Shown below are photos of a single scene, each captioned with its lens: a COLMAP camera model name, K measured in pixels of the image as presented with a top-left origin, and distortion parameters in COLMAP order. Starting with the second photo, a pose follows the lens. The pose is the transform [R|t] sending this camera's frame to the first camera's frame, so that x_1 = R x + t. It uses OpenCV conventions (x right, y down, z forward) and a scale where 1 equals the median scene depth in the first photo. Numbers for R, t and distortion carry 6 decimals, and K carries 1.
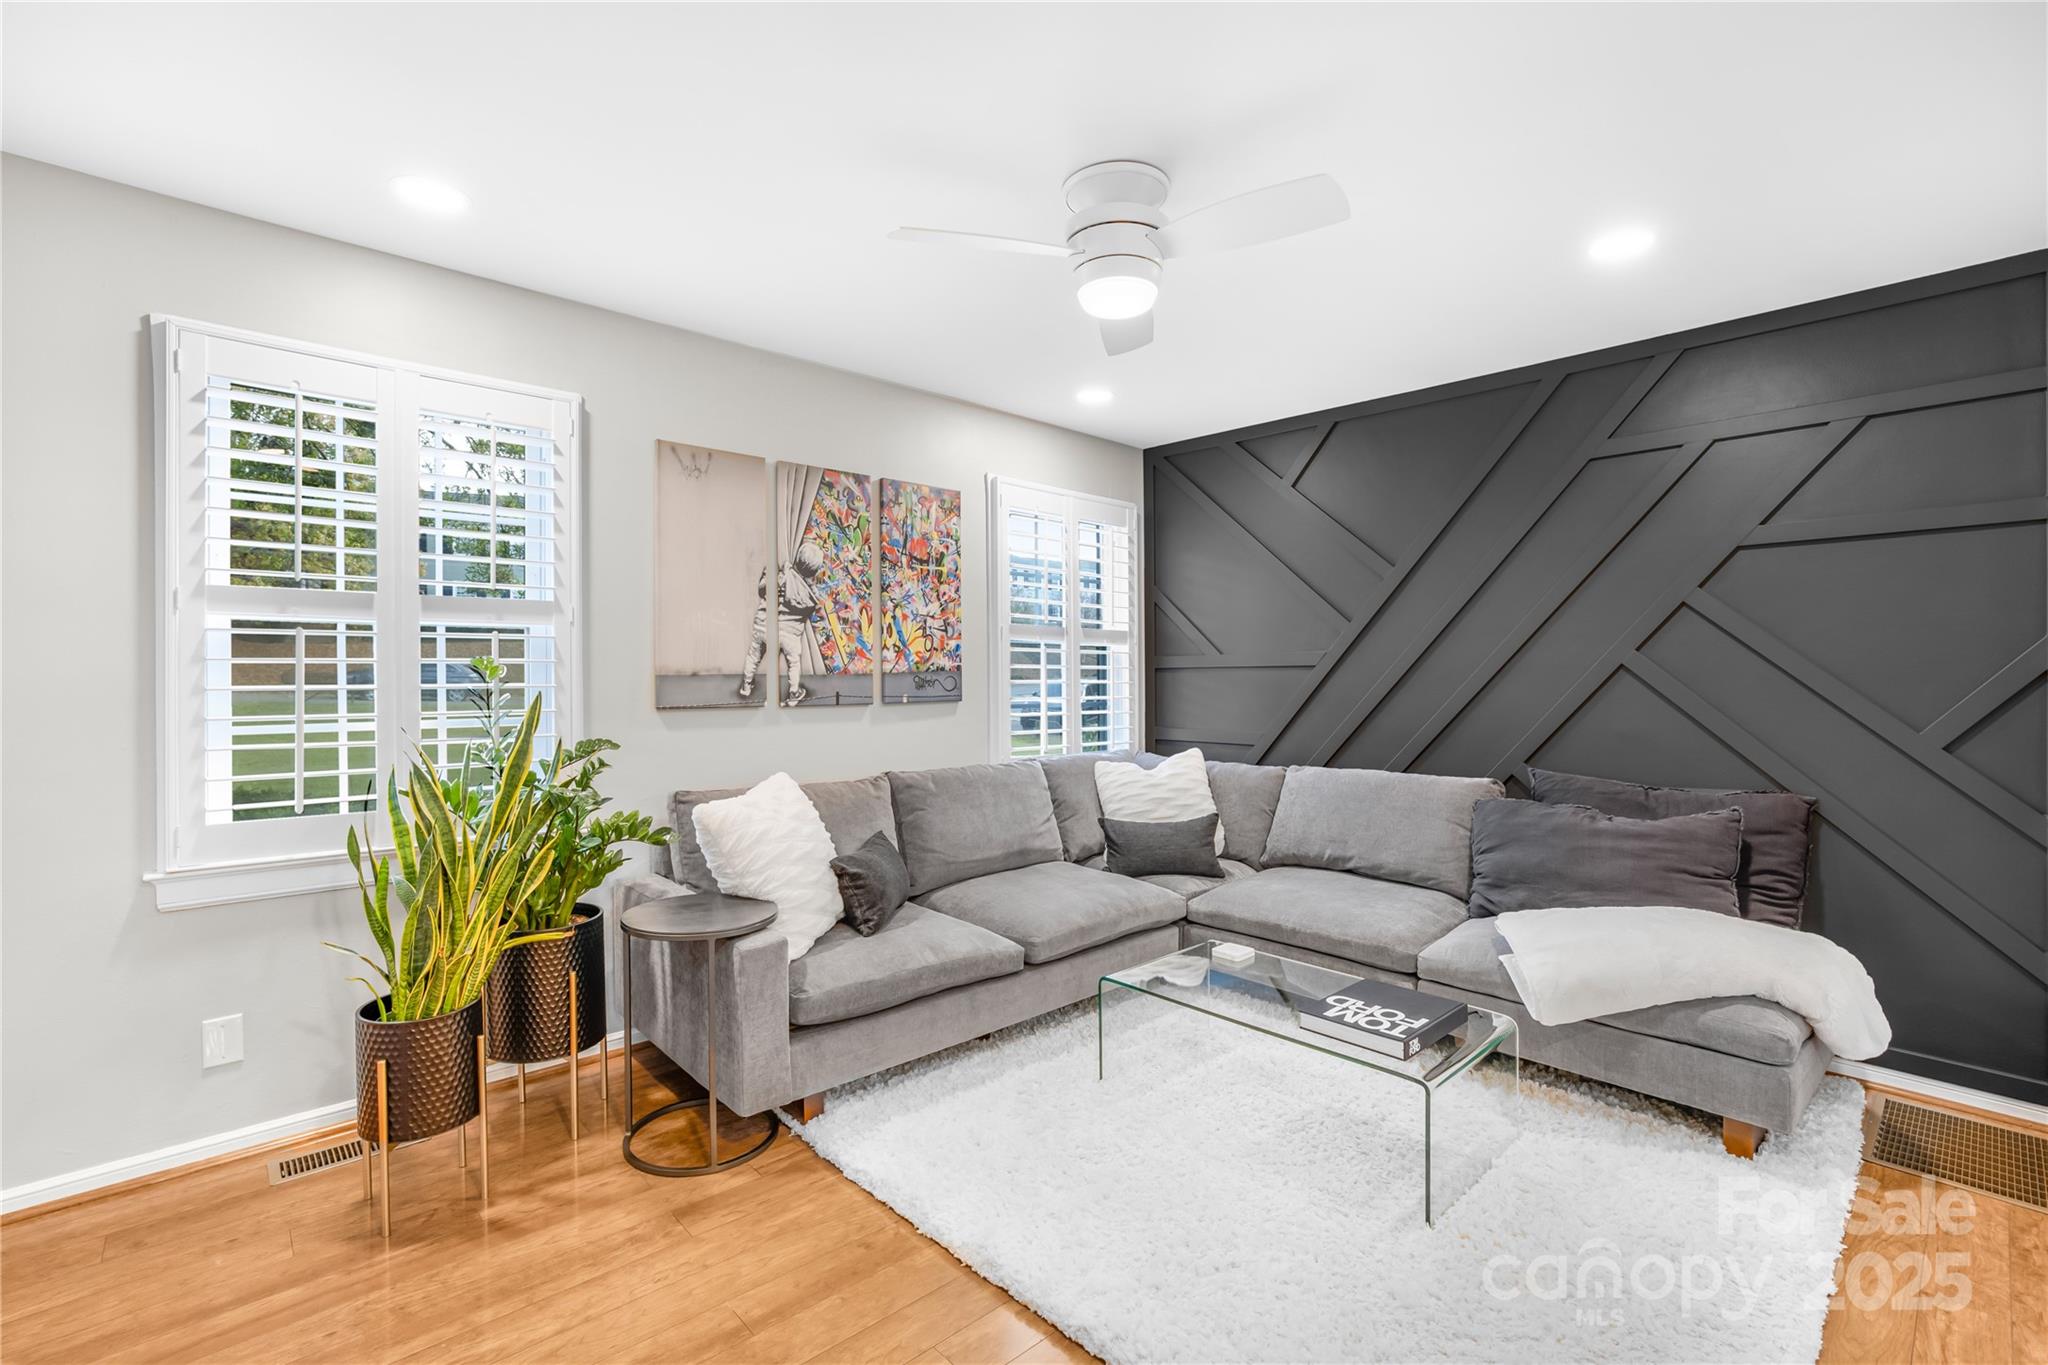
lens RADIAL K [[916.4, 0, 1010.8], [0, 916.4, 684.0], [0, 0, 1]] dist [-0.034345, 0.015764]
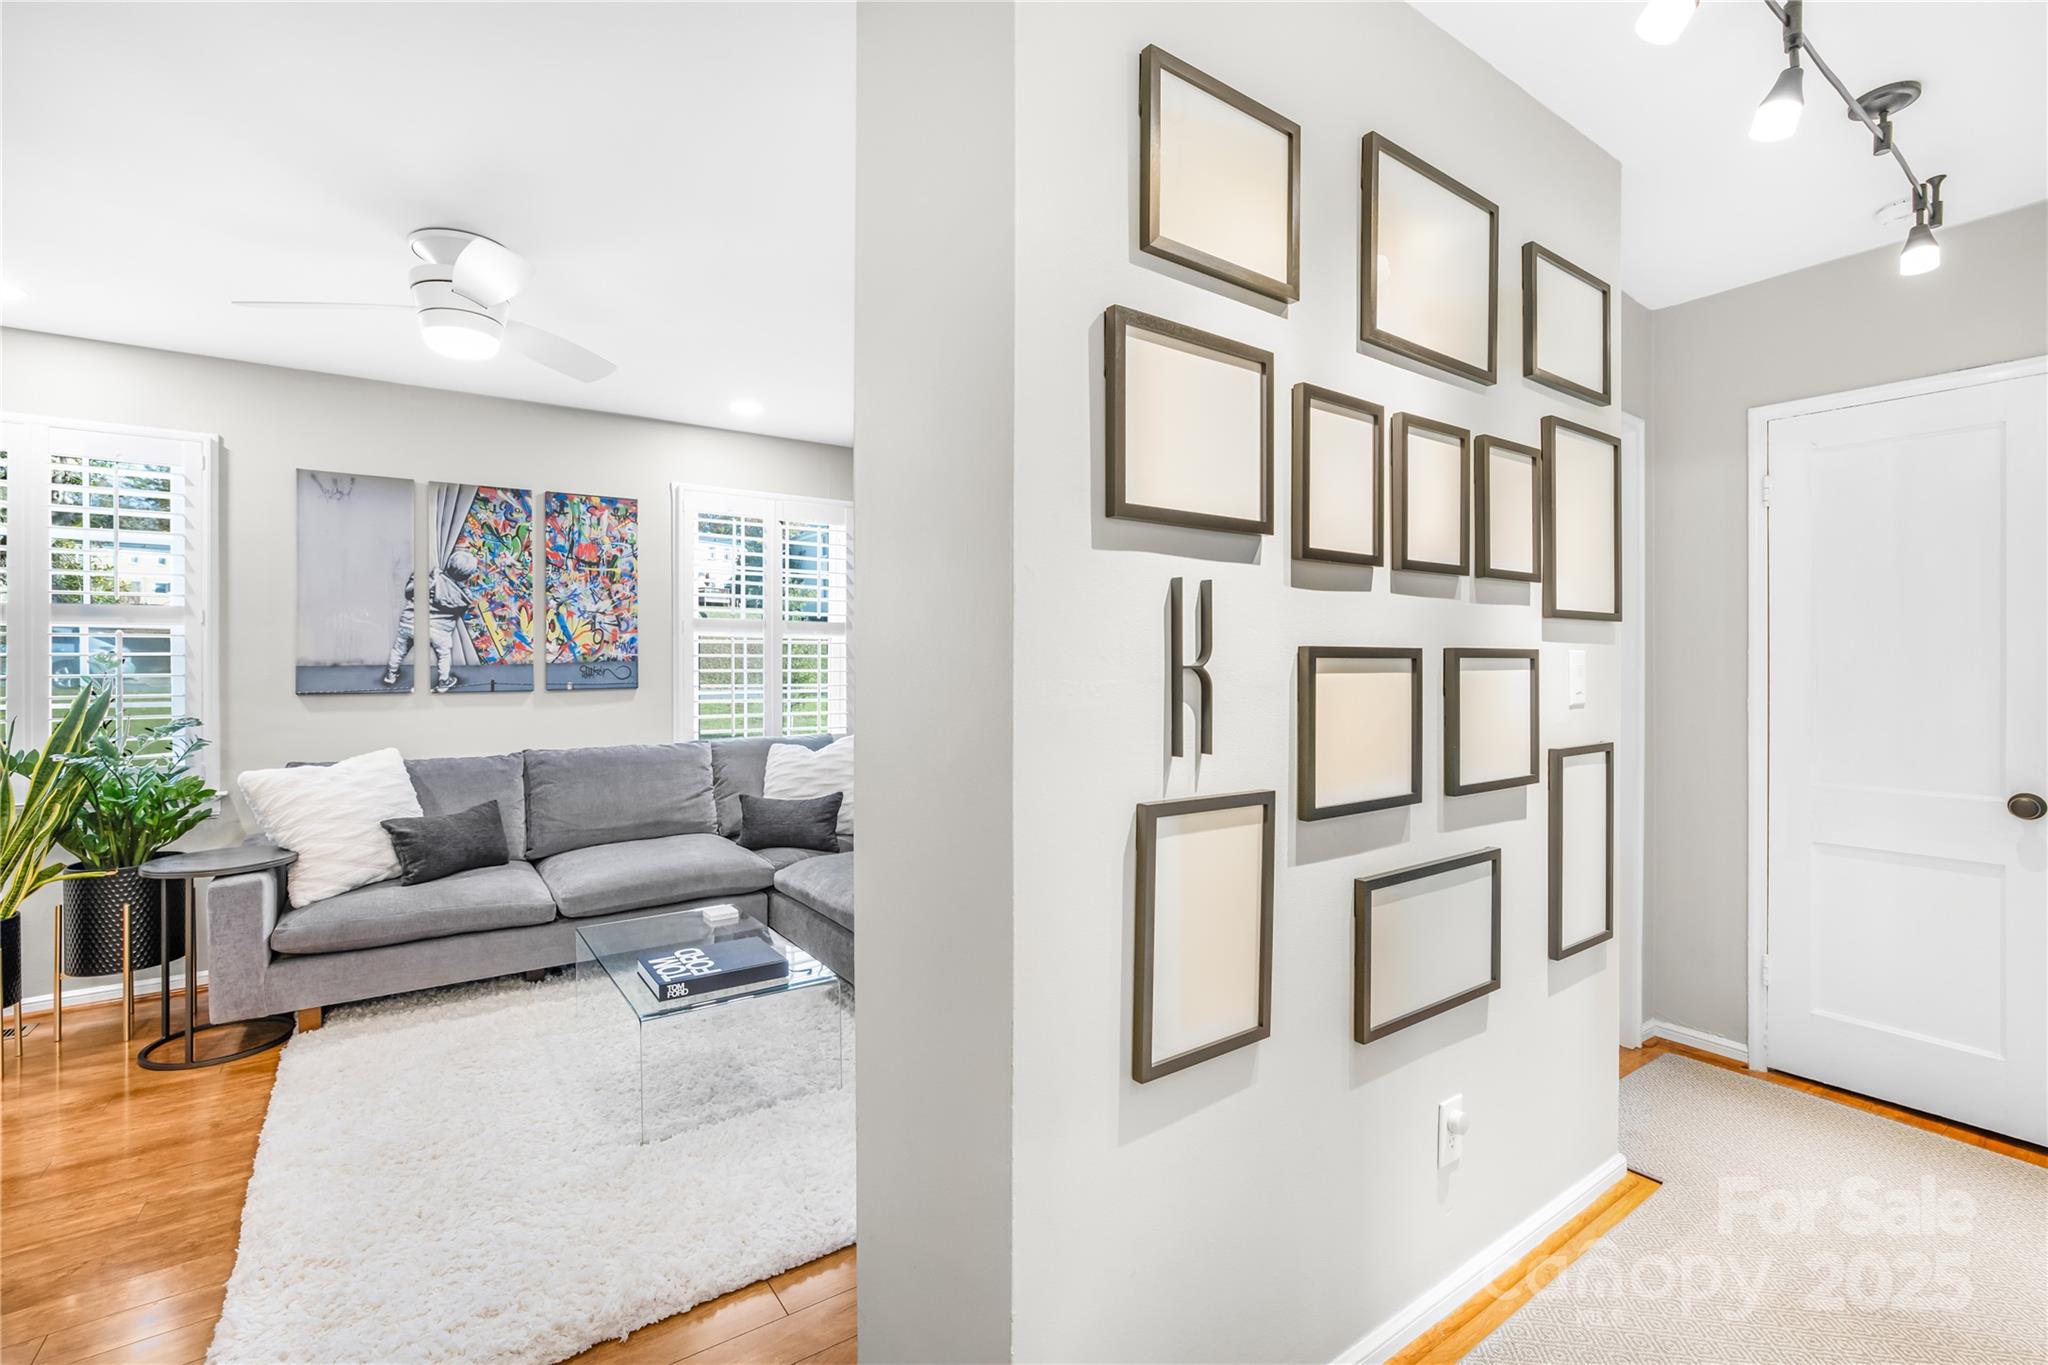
lens RADIAL K [[916.4, 0, 1008.1], [0, 916.4, 663.0], [0, 0, 1]] dist [-0.034345, 0.015764]
pose [[0.989307, -0.007871, -0.145636, 0.615858], [0.005709, 0.999867, -0.015255, 0.008567], [0.145736, 0.014260, 0.989221, -0.033285]]
